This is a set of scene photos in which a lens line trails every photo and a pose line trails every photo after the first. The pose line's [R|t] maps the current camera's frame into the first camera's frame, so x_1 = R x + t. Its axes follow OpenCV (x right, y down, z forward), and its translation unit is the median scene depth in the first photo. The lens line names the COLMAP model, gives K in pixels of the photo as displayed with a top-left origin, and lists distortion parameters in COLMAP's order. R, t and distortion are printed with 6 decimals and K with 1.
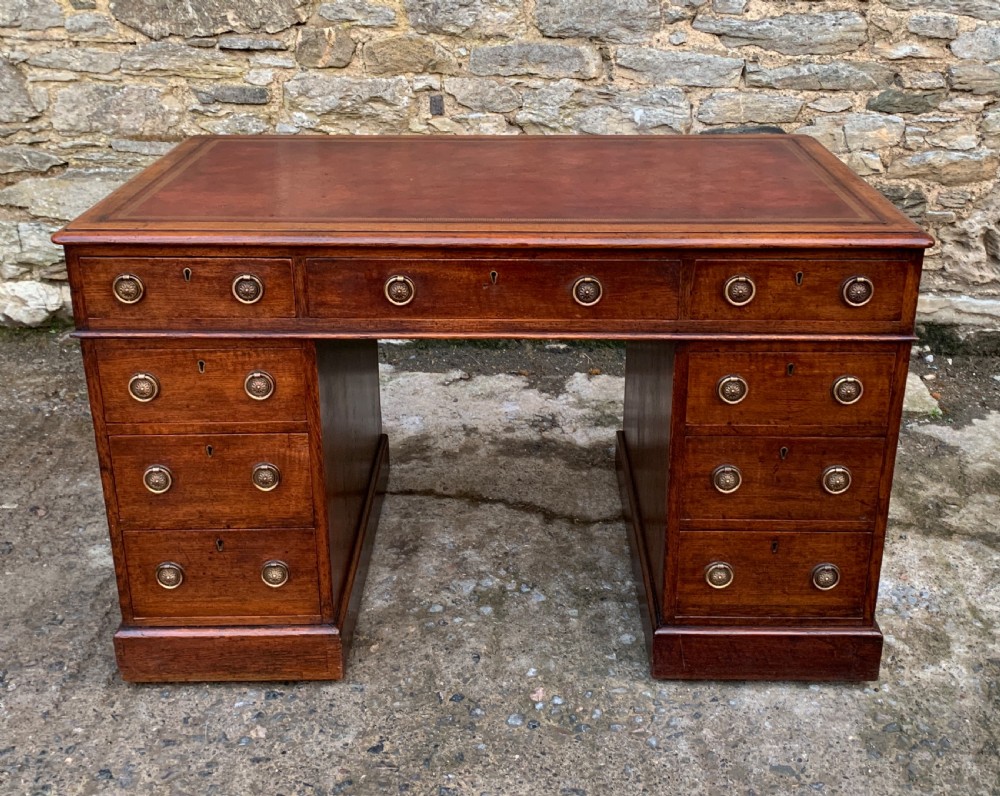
lens RADIAL K [[1090.6, 0, 505.8], [0, 1090.6, 323.7], [0, 0, 1]] dist [0.021539, 0.000000]
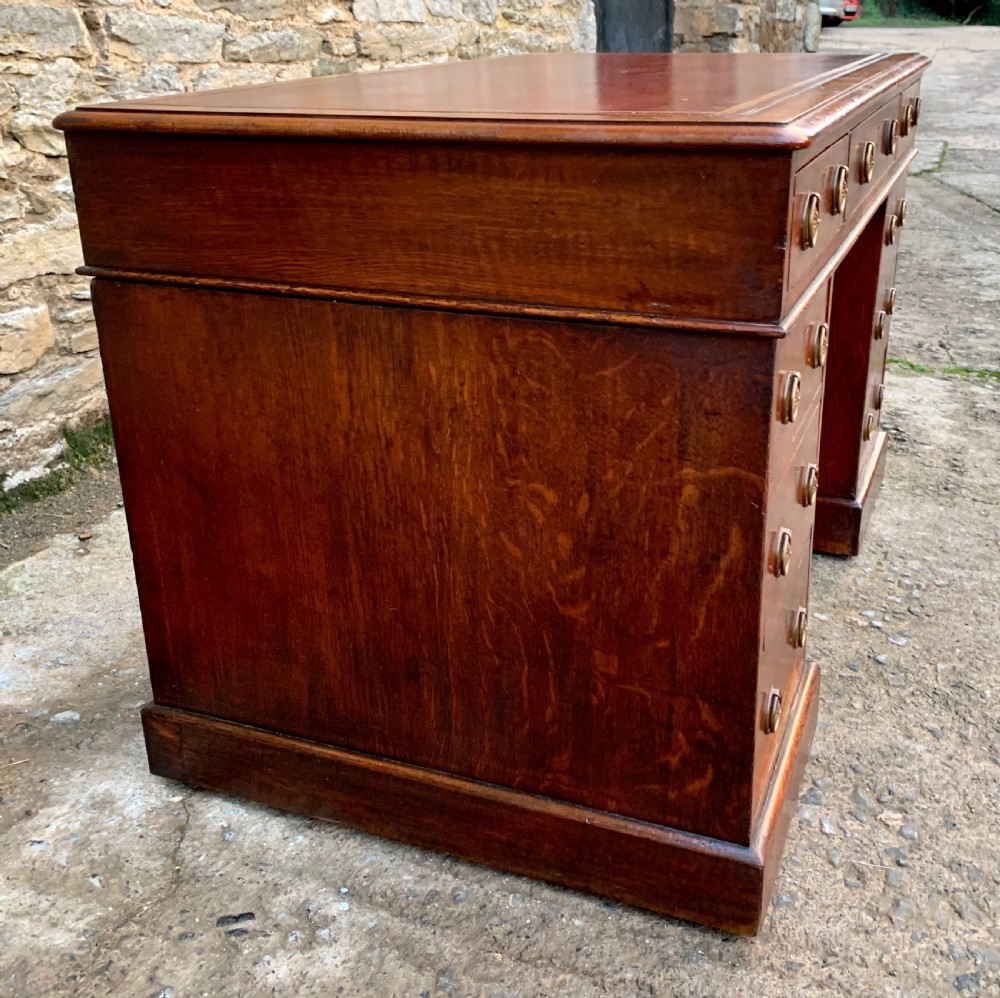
lens RADIAL K [[1137.2, 0, 519.9], [0, 1137.2, 429.7], [0, 0, 1]] dist [0.027248, 0.000000]
pose [[0.375745, -0.321406, 0.869203, -0.597558], [0.339666, 0.920424, 0.193513, -0.060757], [-0.862232, 0.222527, 0.455015, 0.545432]]
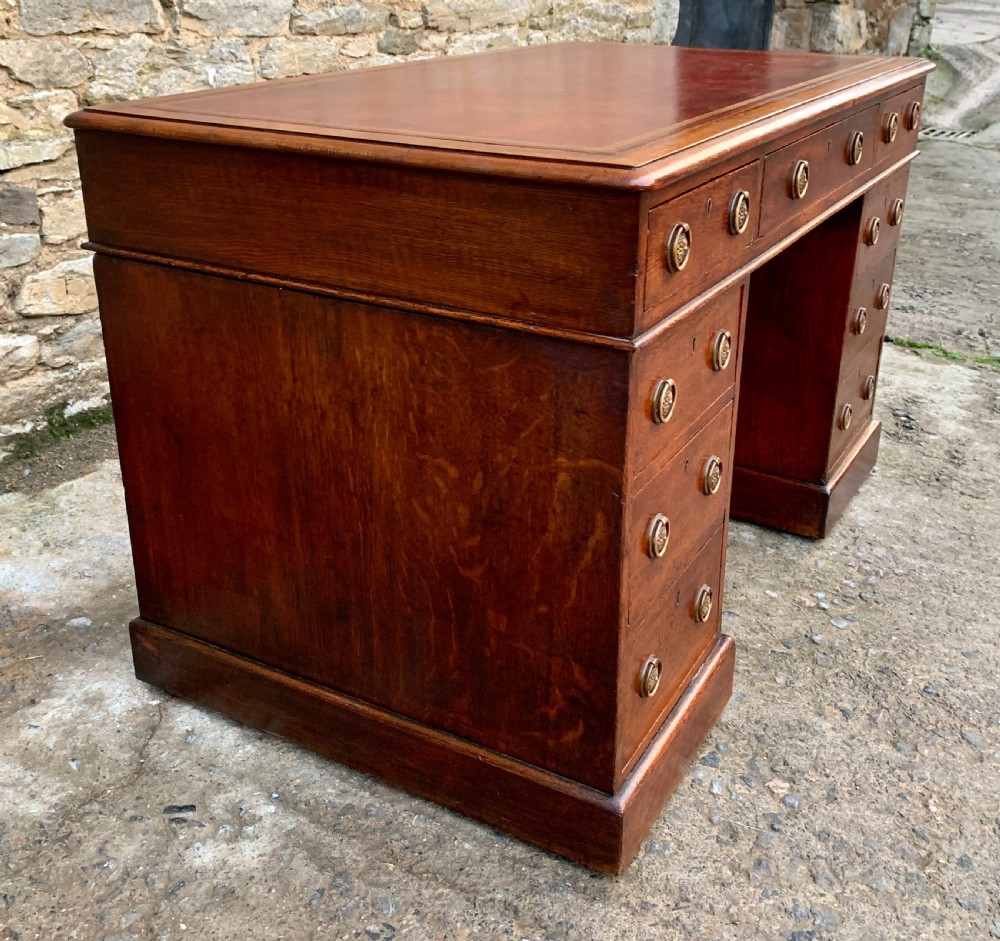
lens RADIAL K [[1121.5, 0, 497.3], [0, 1121.5, 395.1], [0, 0, 1]] dist [0.028804, 0.000000]
pose [[0.495998, -0.309425, 0.811321, -0.598948], [0.297887, 0.938286, 0.175735, -0.060200], [-0.815628, 0.154518, 0.557562, 0.451893]]
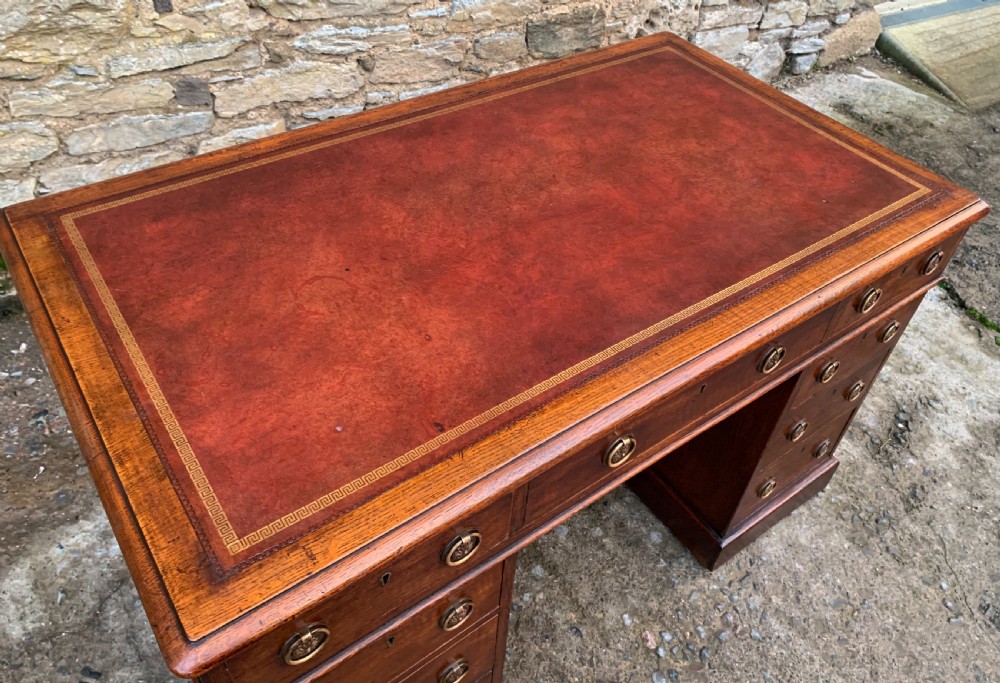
lens RADIAL K [[777.9, 0, 506.2], [0, 777.9, 289.6], [0, 0, 1]] dist [0.013310, -0.007239]
pose [[0.799306, -0.349891, 0.488554, -0.250415], [0.144962, 0.901265, 0.408297, -0.237269], [-0.583177, -0.255533, 0.771108, 0.392953]]
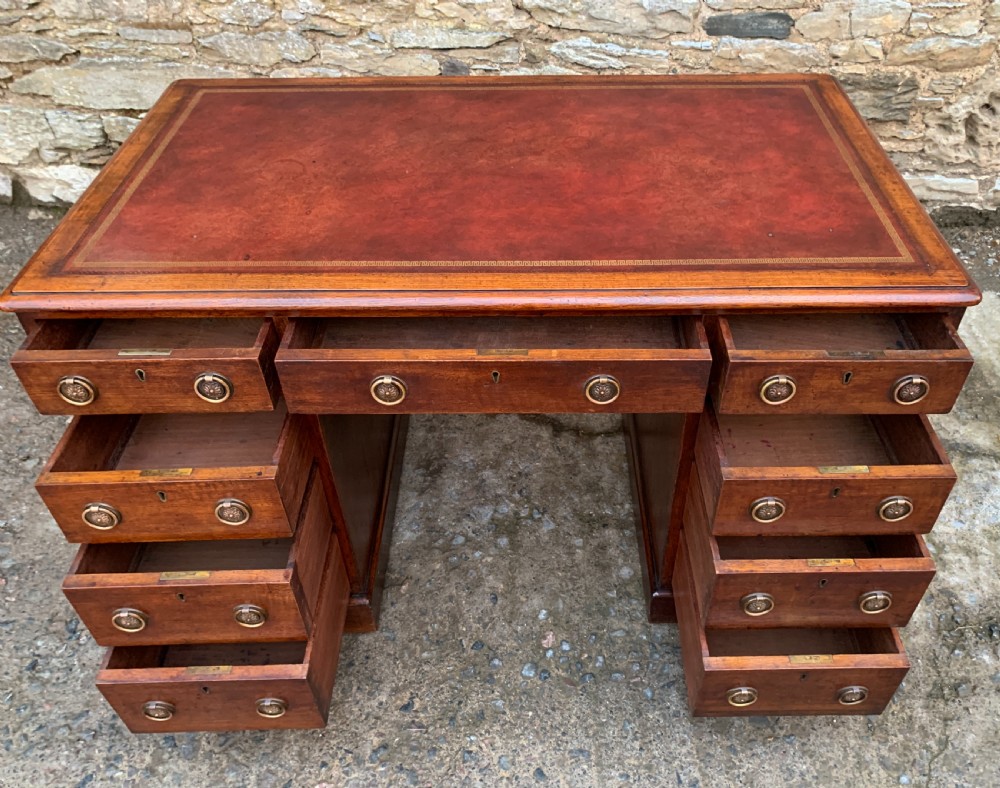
lens RADIAL K [[806.2, 0, 541.0], [0, 806.2, 383.8], [0, 0, 1]] dist [0.018804, -0.014872]
pose [[0.999703, -0.015764, 0.018562, 0.007179], [0.007935, 0.931486, 0.363691, -0.153454], [-0.023023, -0.363436, 0.931335, 0.218536]]
